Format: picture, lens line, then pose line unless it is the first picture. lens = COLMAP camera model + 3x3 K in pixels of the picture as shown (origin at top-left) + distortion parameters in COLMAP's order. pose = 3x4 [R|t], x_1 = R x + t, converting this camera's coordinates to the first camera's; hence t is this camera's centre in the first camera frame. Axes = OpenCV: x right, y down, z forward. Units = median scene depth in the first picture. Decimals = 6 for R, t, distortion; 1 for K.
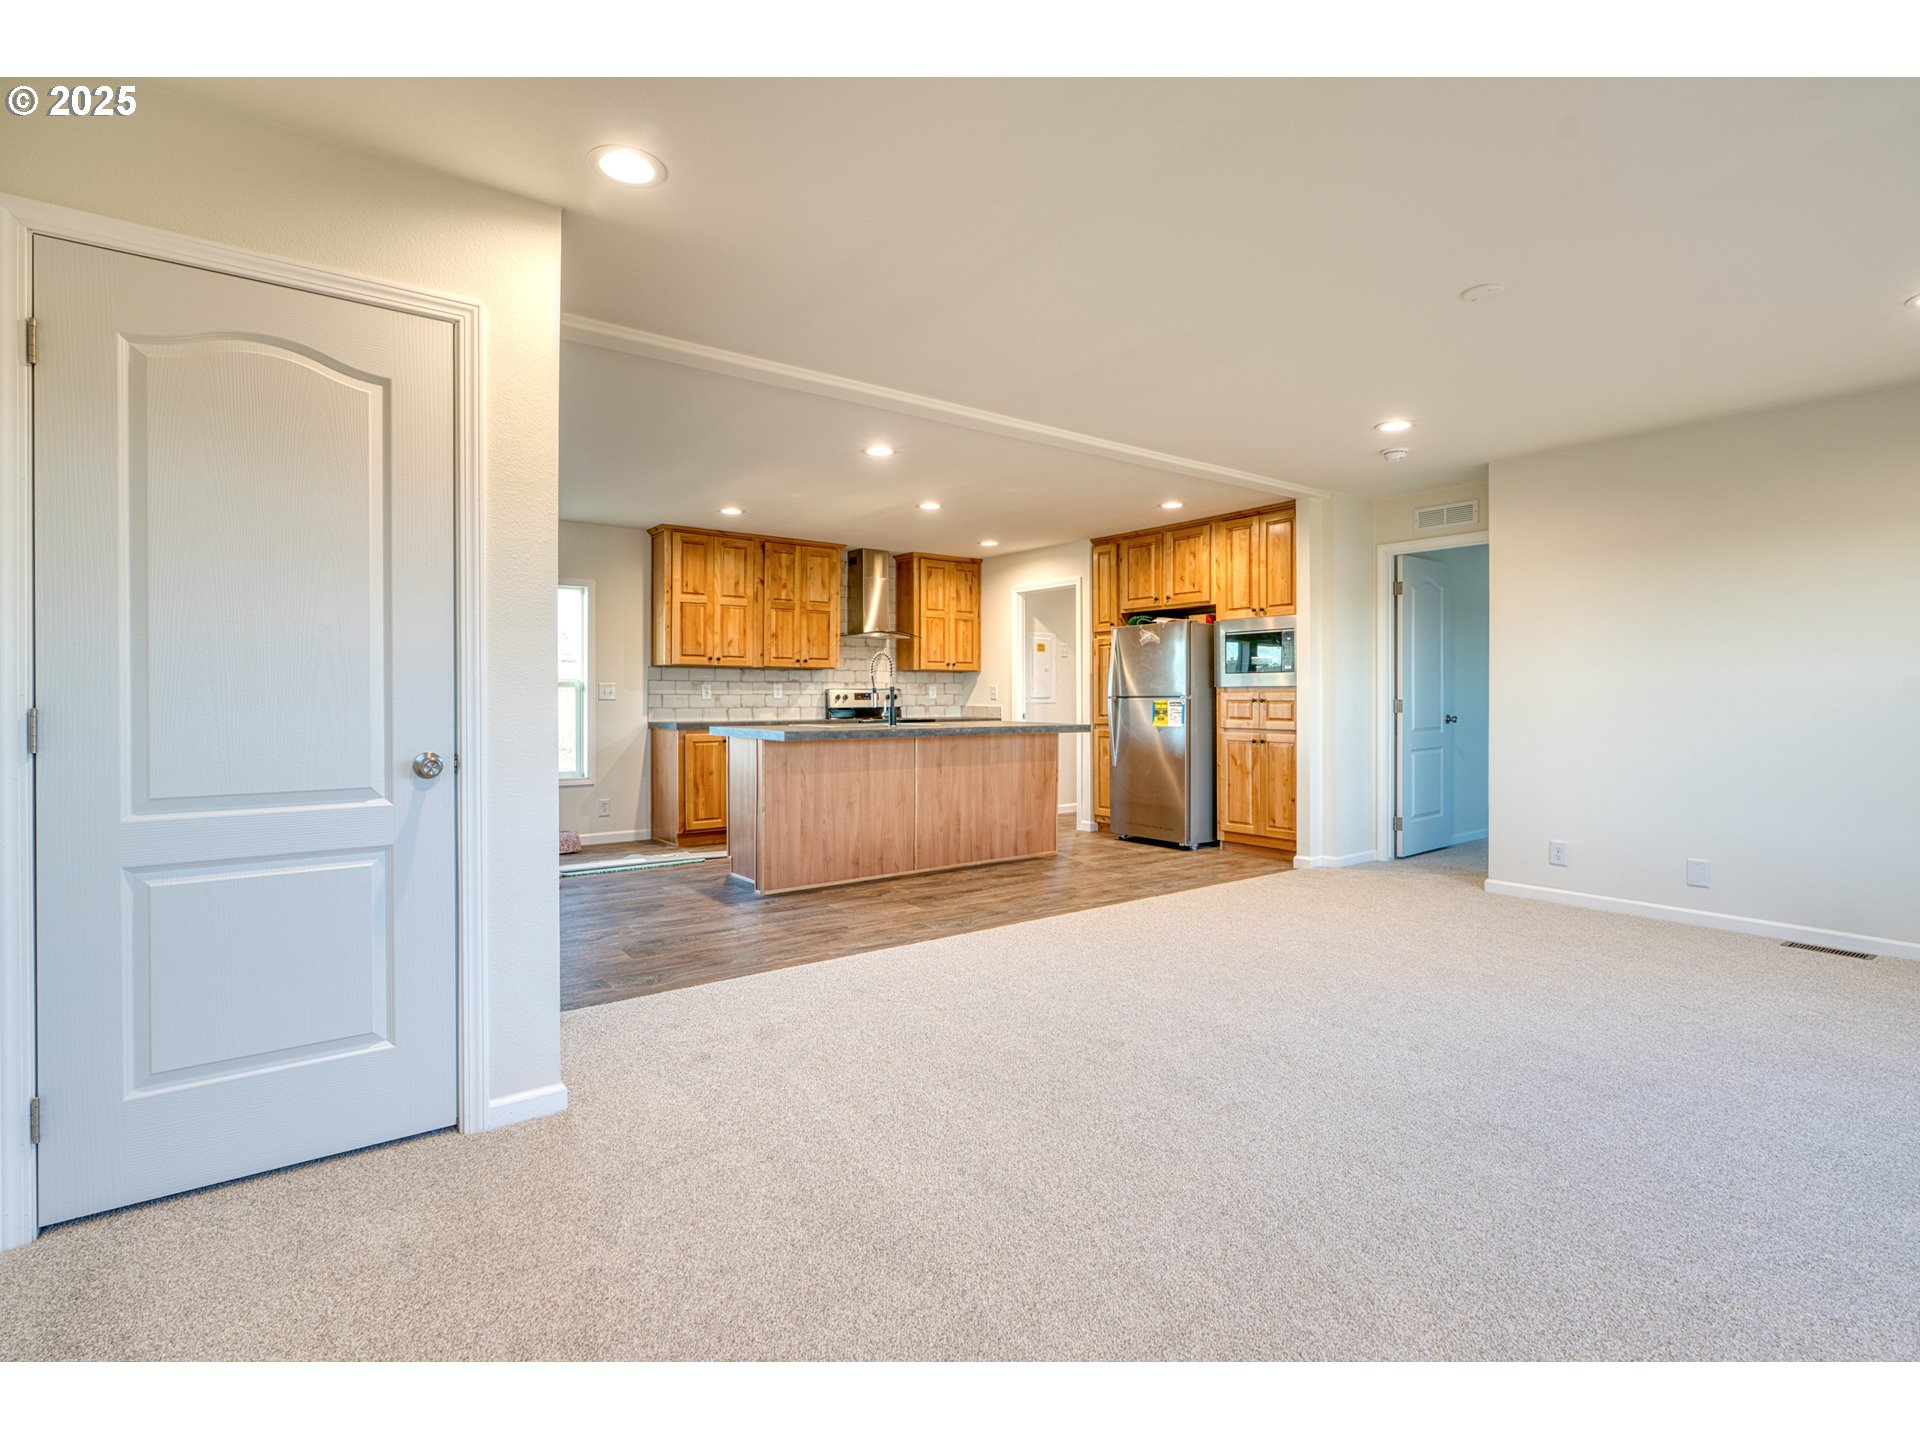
lens RADIAL K [[920.0, 0, 965.1], [0, 920.0, 712.4], [0, 0, 1]] dist [-0.001745, 0.000389]
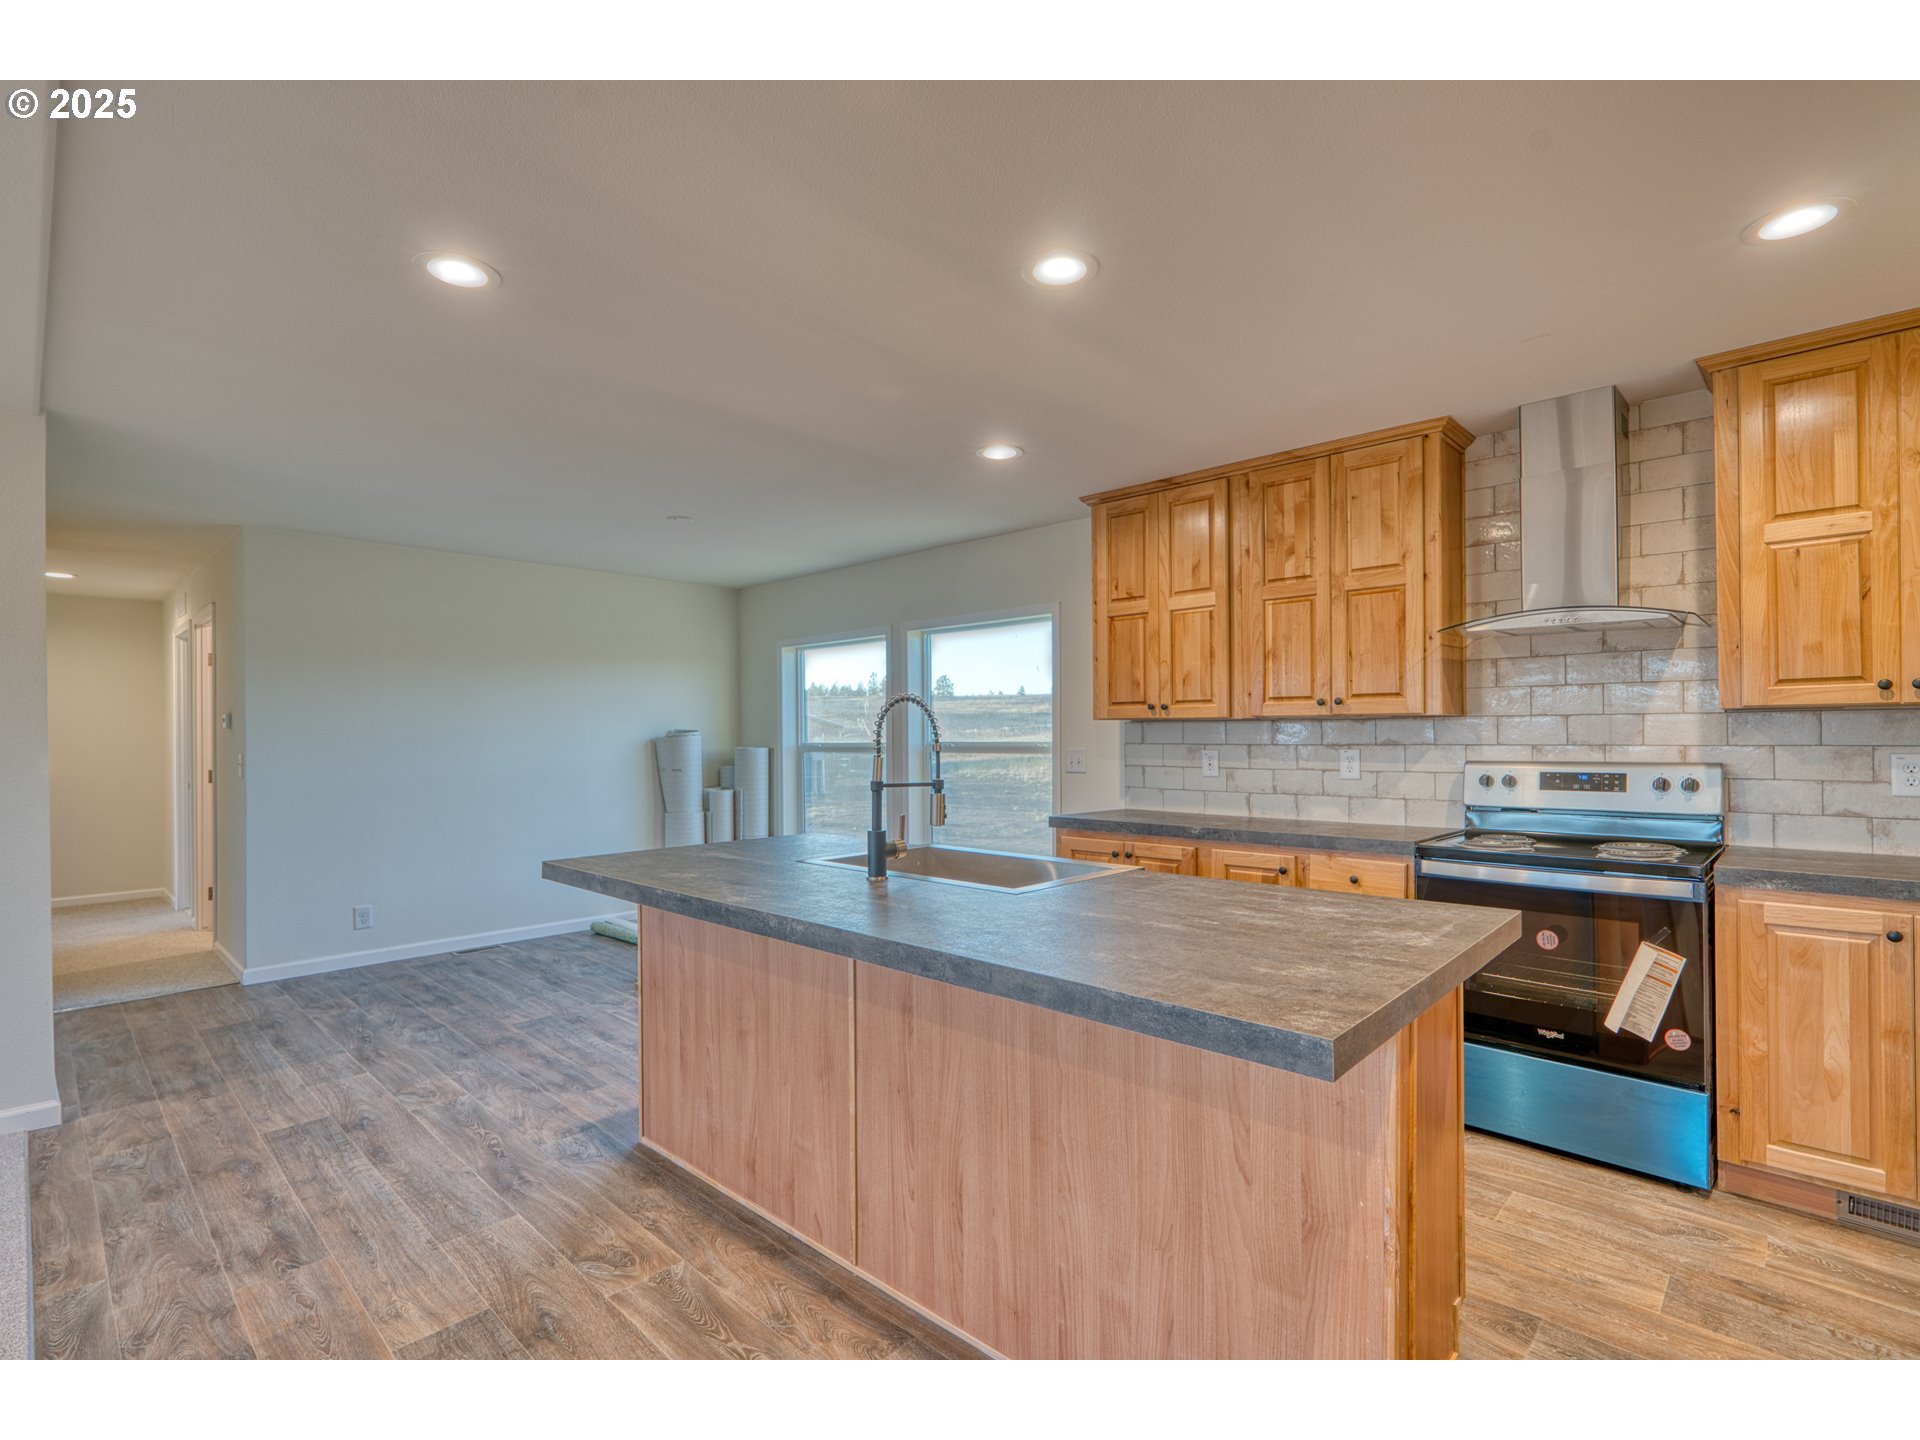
lens RADIAL K [[905.4, 0, 954.4], [0, 905.4, 731.5], [0, 0, 1]] dist [-0.002116, 0.000259]
pose [[0.158890, -0.004062, -0.987288, 0.250980], [-0.009747, 0.999936, -0.005683, -0.037284], [0.987248, 0.010526, 0.158840, 0.756913]]
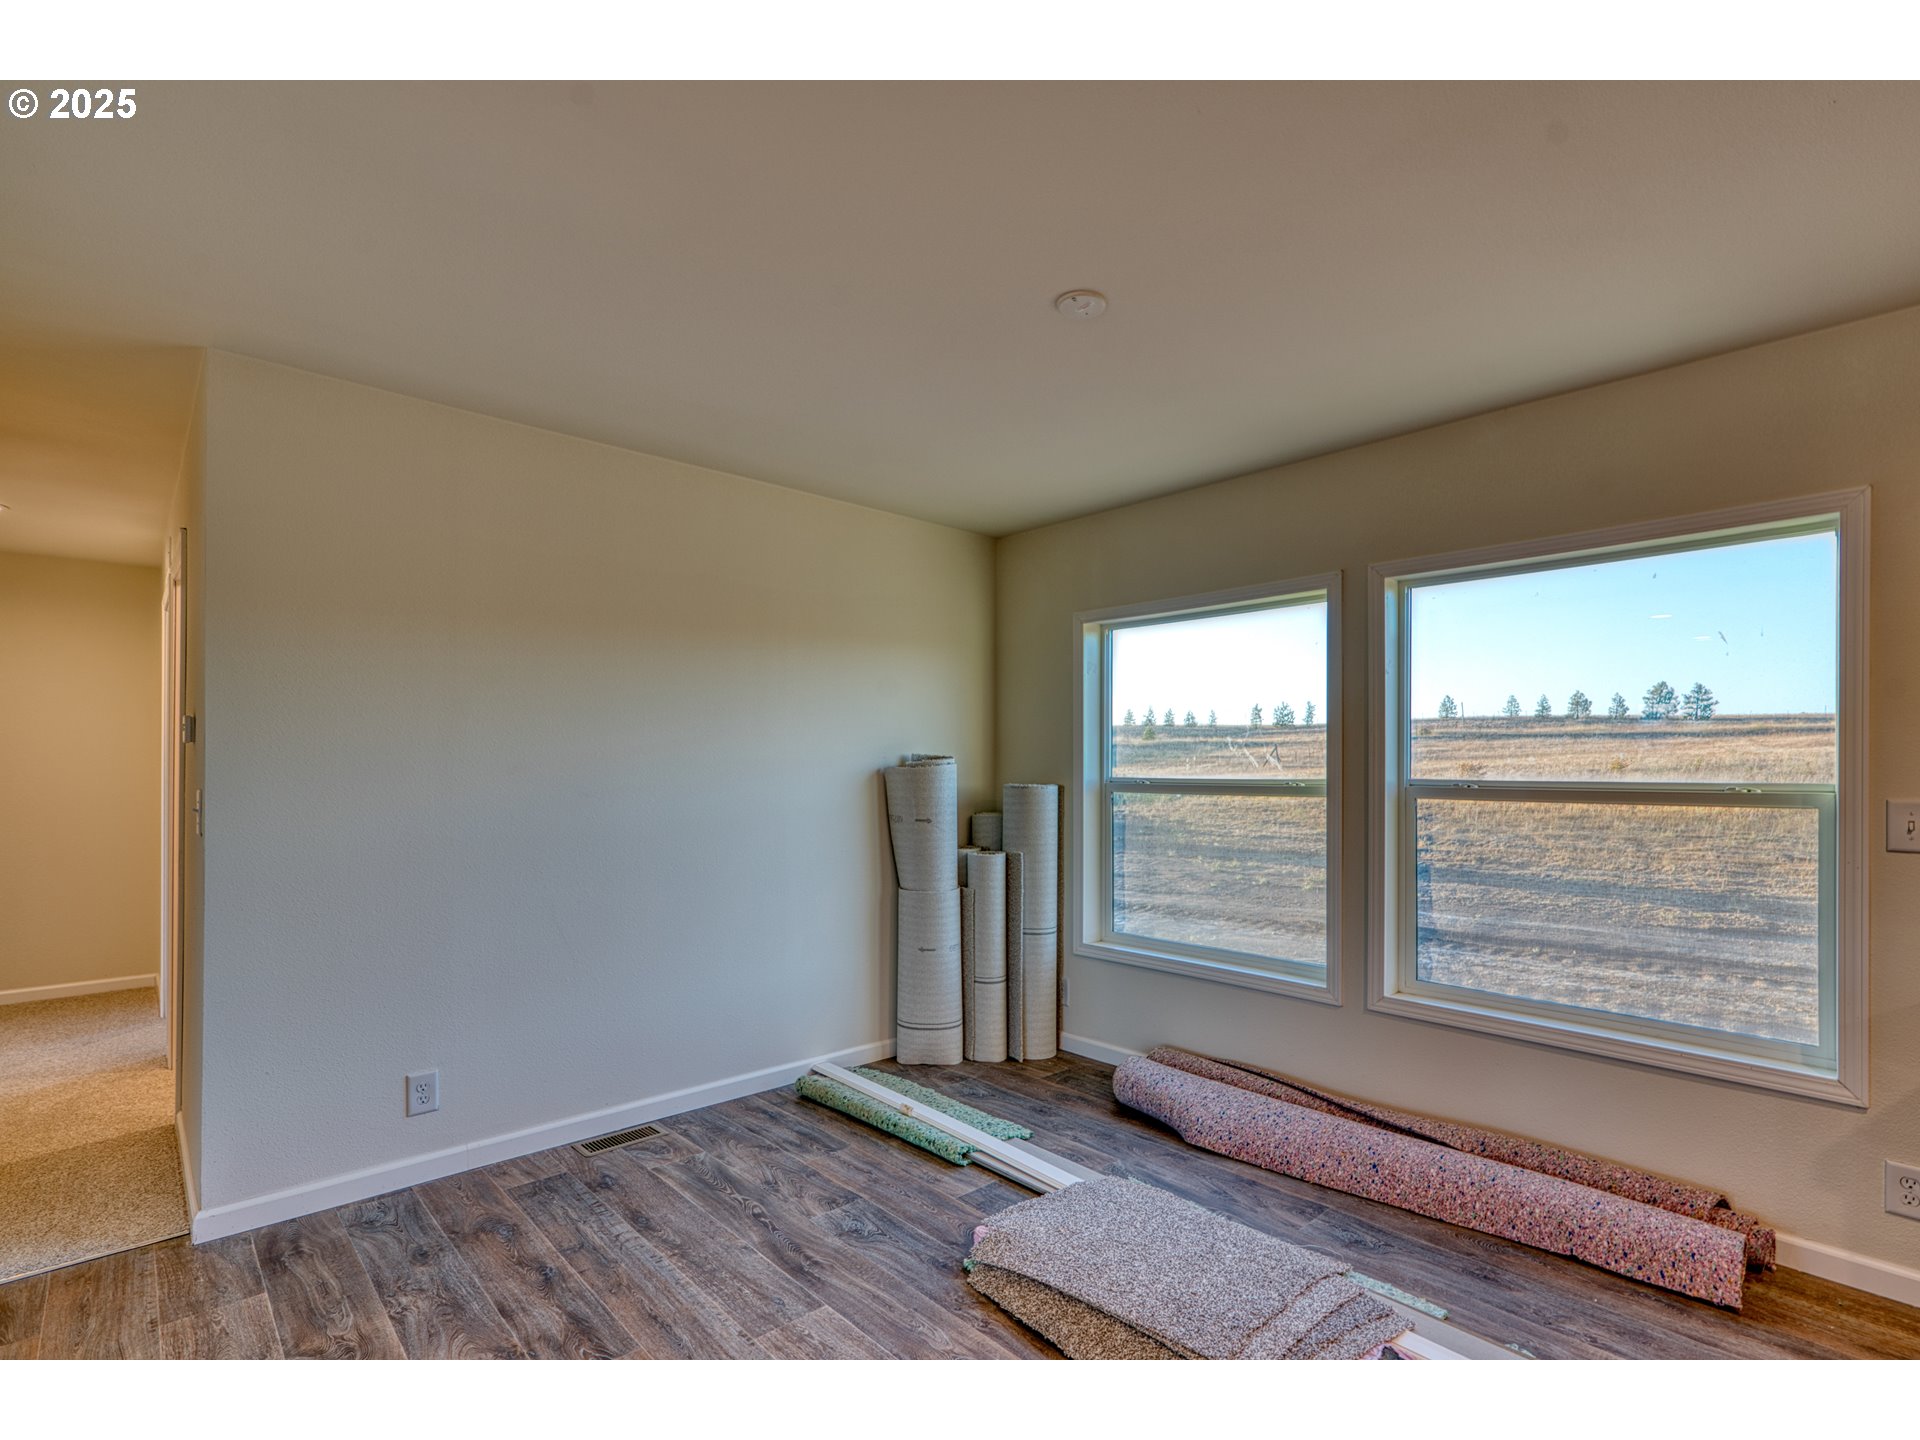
lens RADIAL K [[919.9, 0, 956.0], [0, 919.9, 756.2], [0, 0, 1]] dist [0.000023, 0.000242]
pose [[0.094480, -0.010135, -0.995475, -0.096524], [-0.019524, 0.999737, -0.012032, -0.034261], [0.995335, 0.020573, 0.094257, 0.605516]]
